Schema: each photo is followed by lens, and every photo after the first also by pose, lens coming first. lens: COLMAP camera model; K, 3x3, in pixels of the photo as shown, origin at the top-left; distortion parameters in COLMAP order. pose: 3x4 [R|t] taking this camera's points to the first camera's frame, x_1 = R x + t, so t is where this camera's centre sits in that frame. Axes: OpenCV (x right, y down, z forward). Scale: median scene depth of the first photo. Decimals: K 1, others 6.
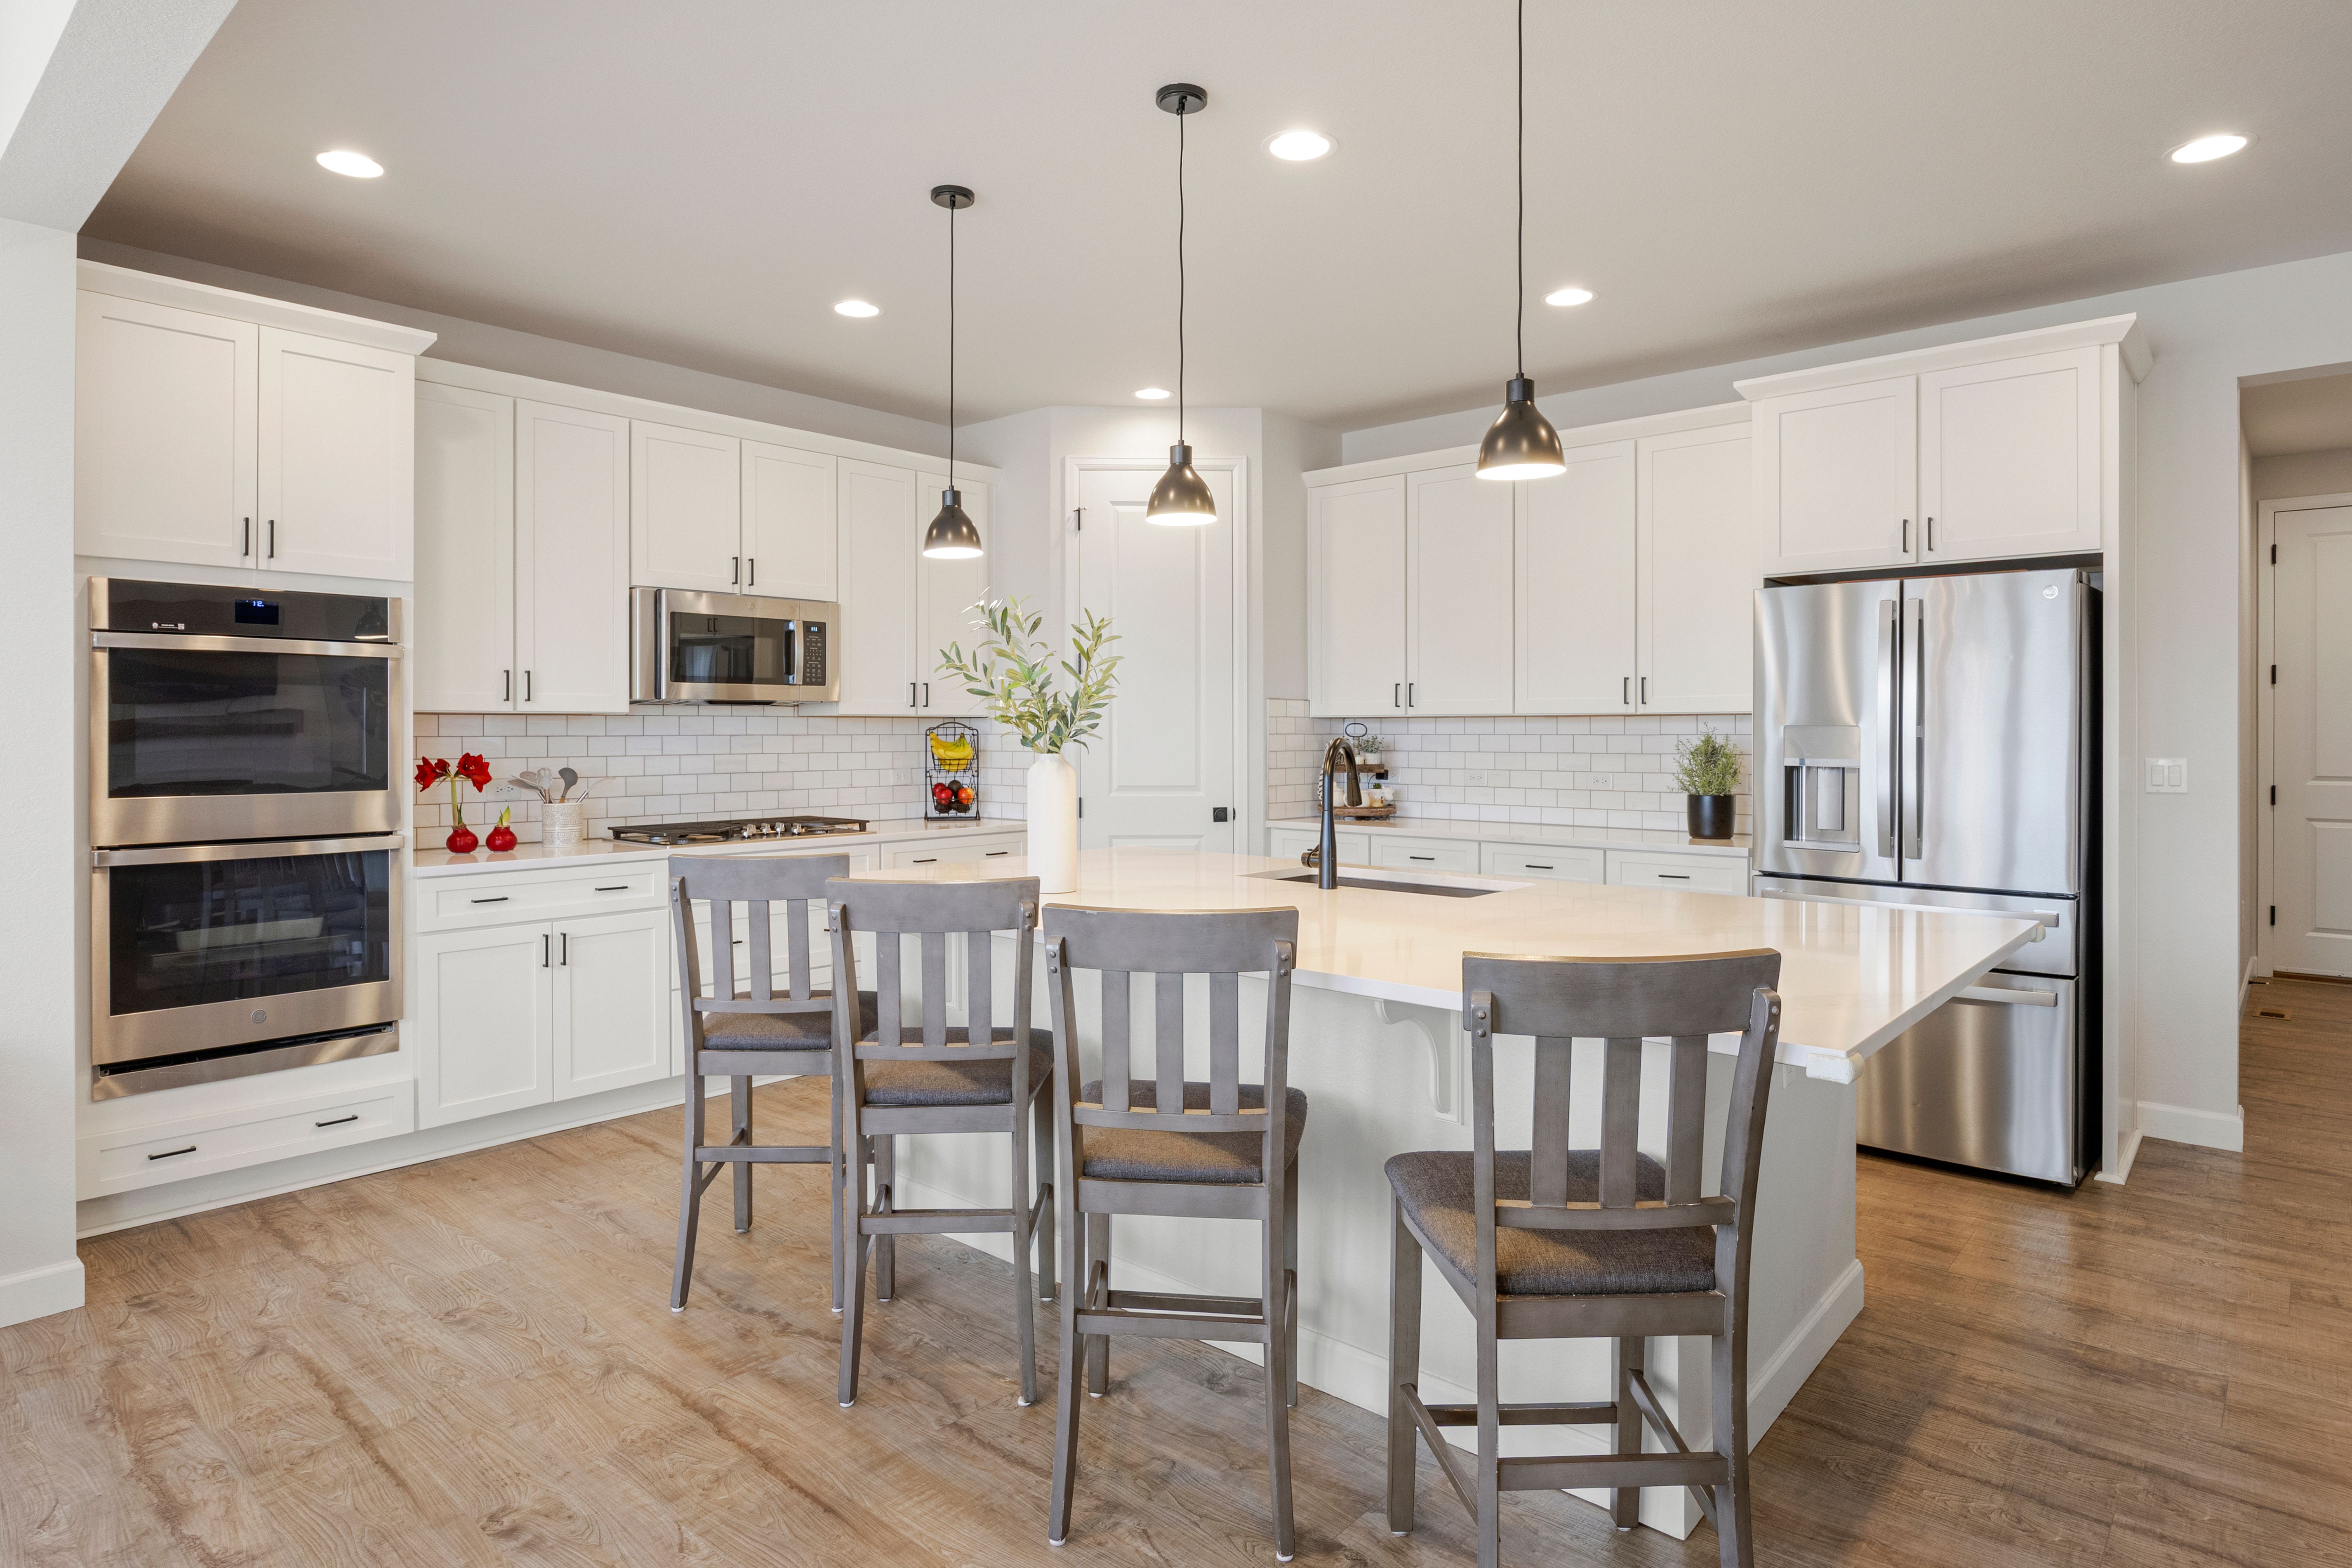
lens RADIAL K [[1277.8, 0, 1282.5], [0, 1277.8, 731.0], [0, 0, 1]] dist [-0.009632, -0.002888]
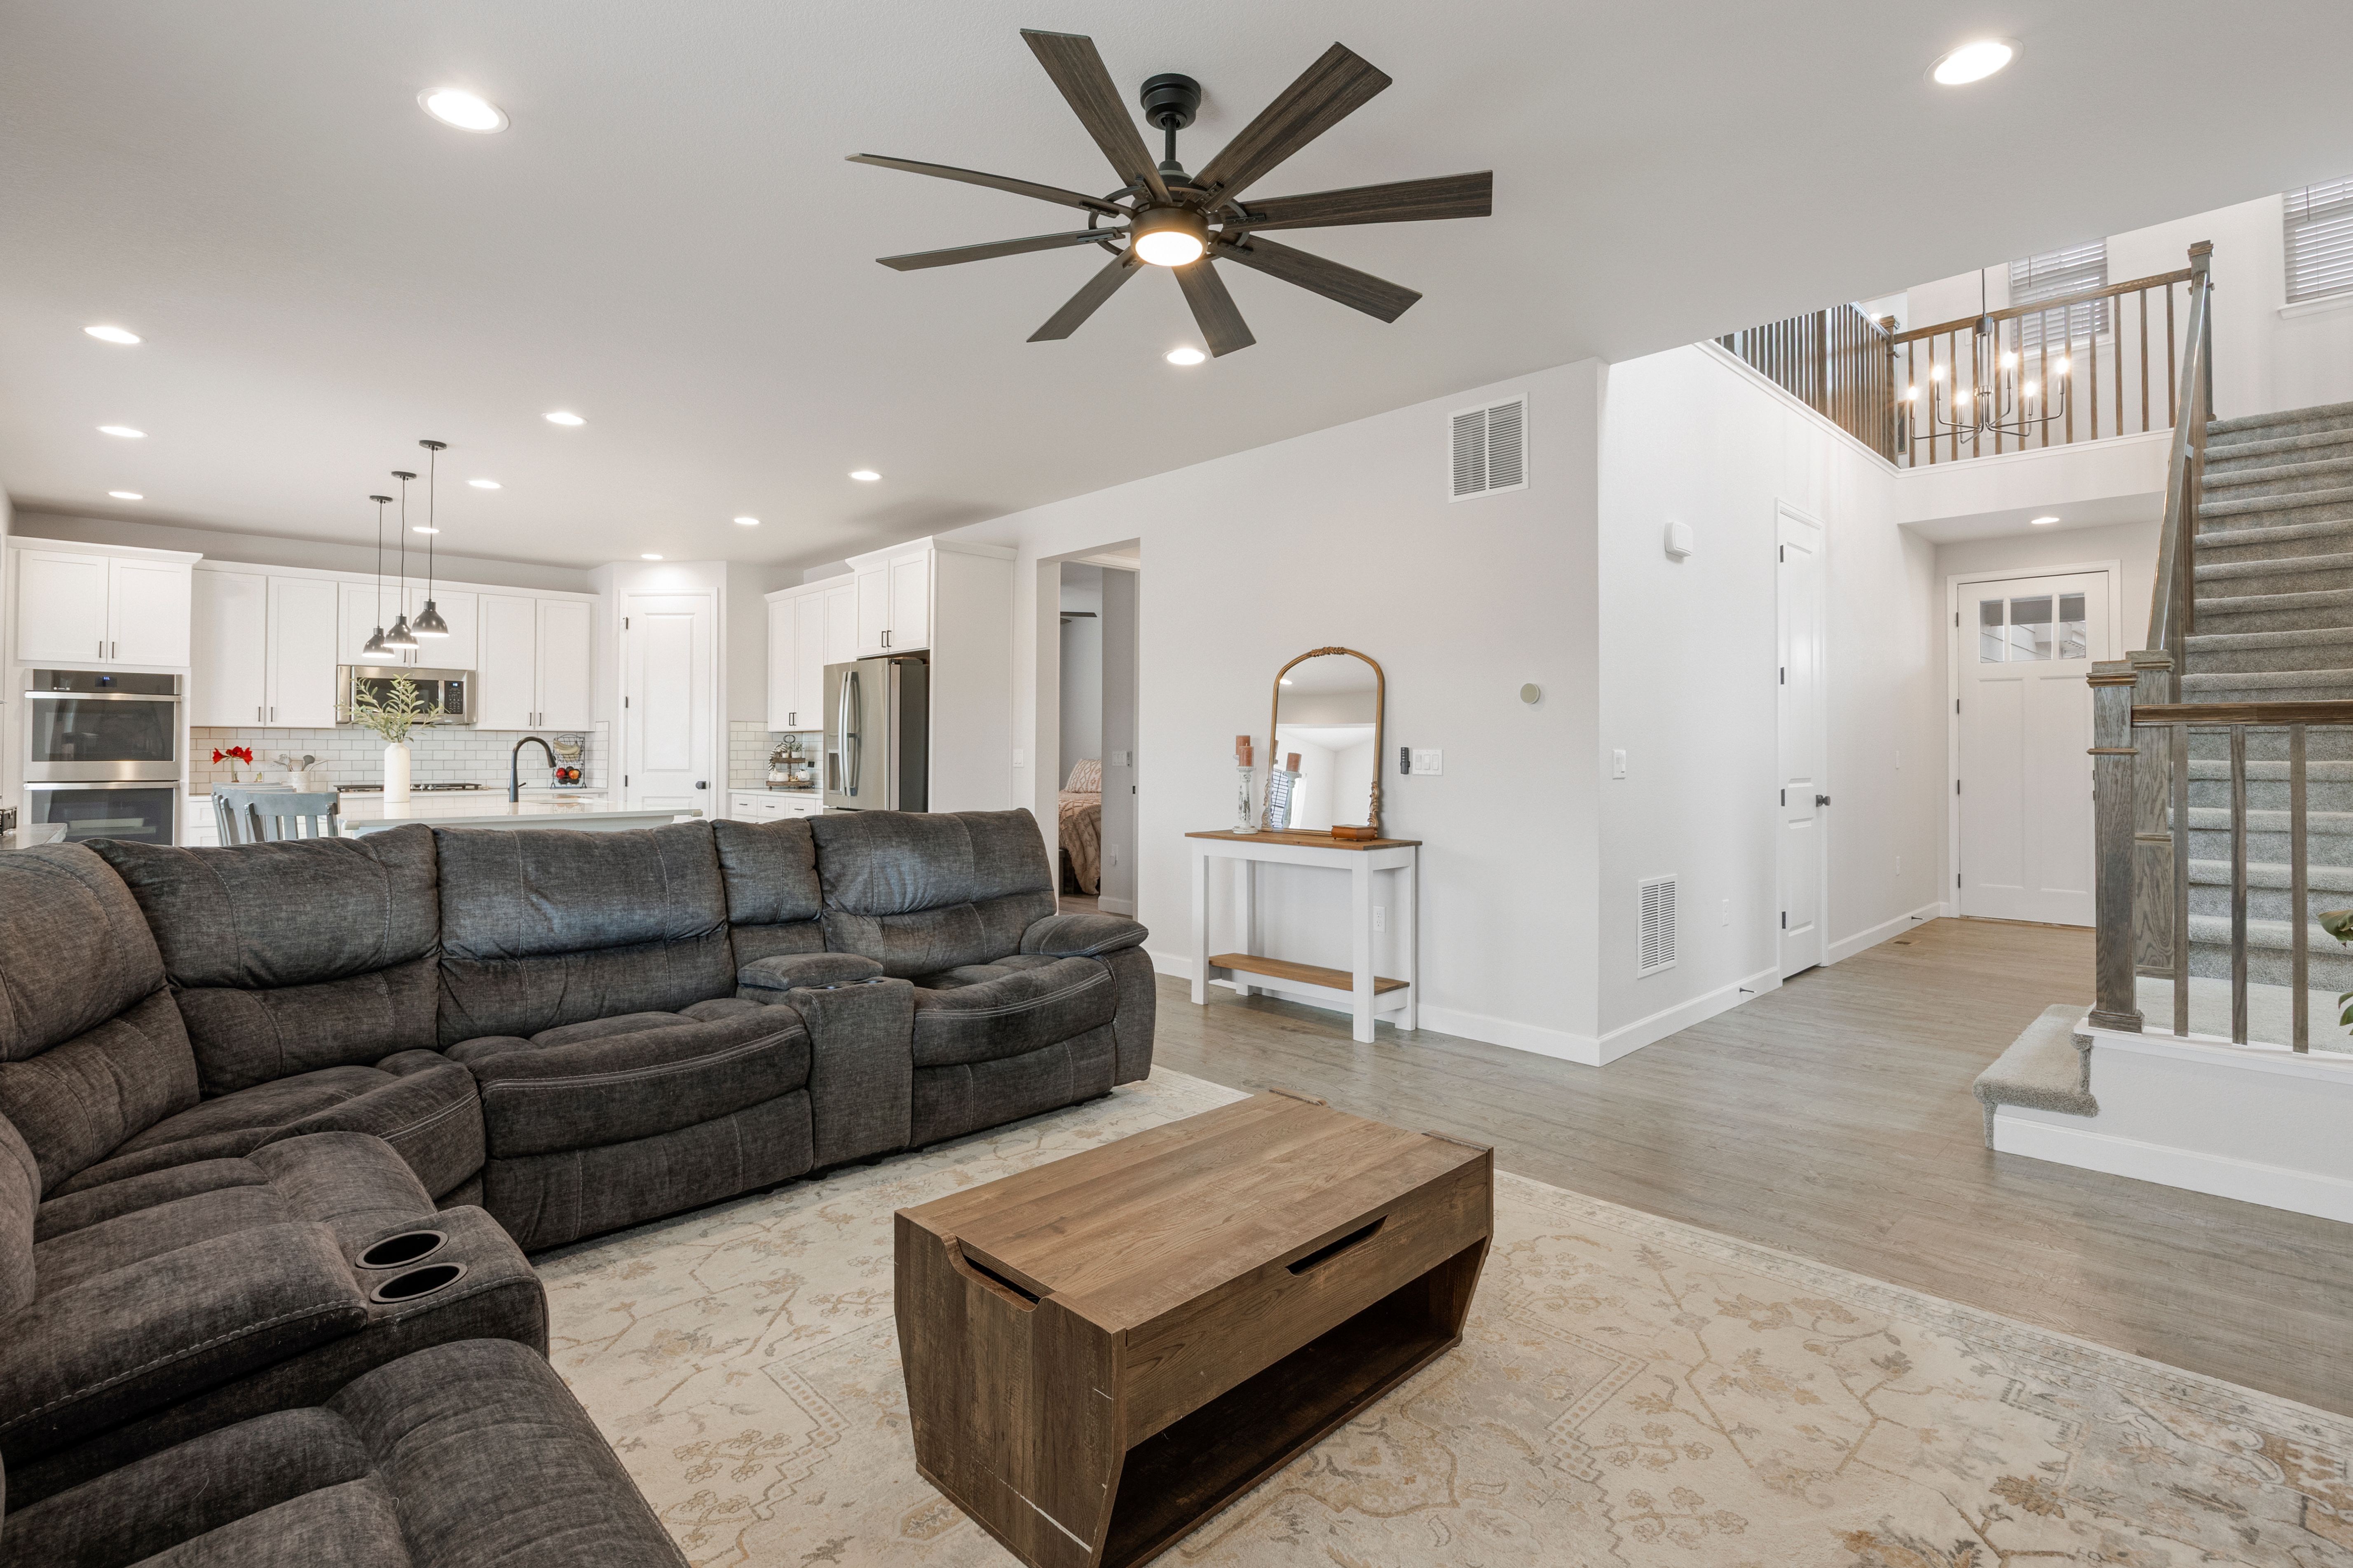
lens RADIAL K [[1120.3, 0, 1271.8], [0, 1120.3, 735.3], [0, 0, 1]] dist [-0.011692, 0.001529]
pose [[0.997794, 0.001742, -0.066359, 0.969887], [-0.002845, 0.999859, -0.016528, 0.020361], [0.066321, 0.016680, 0.997659, -0.584033]]
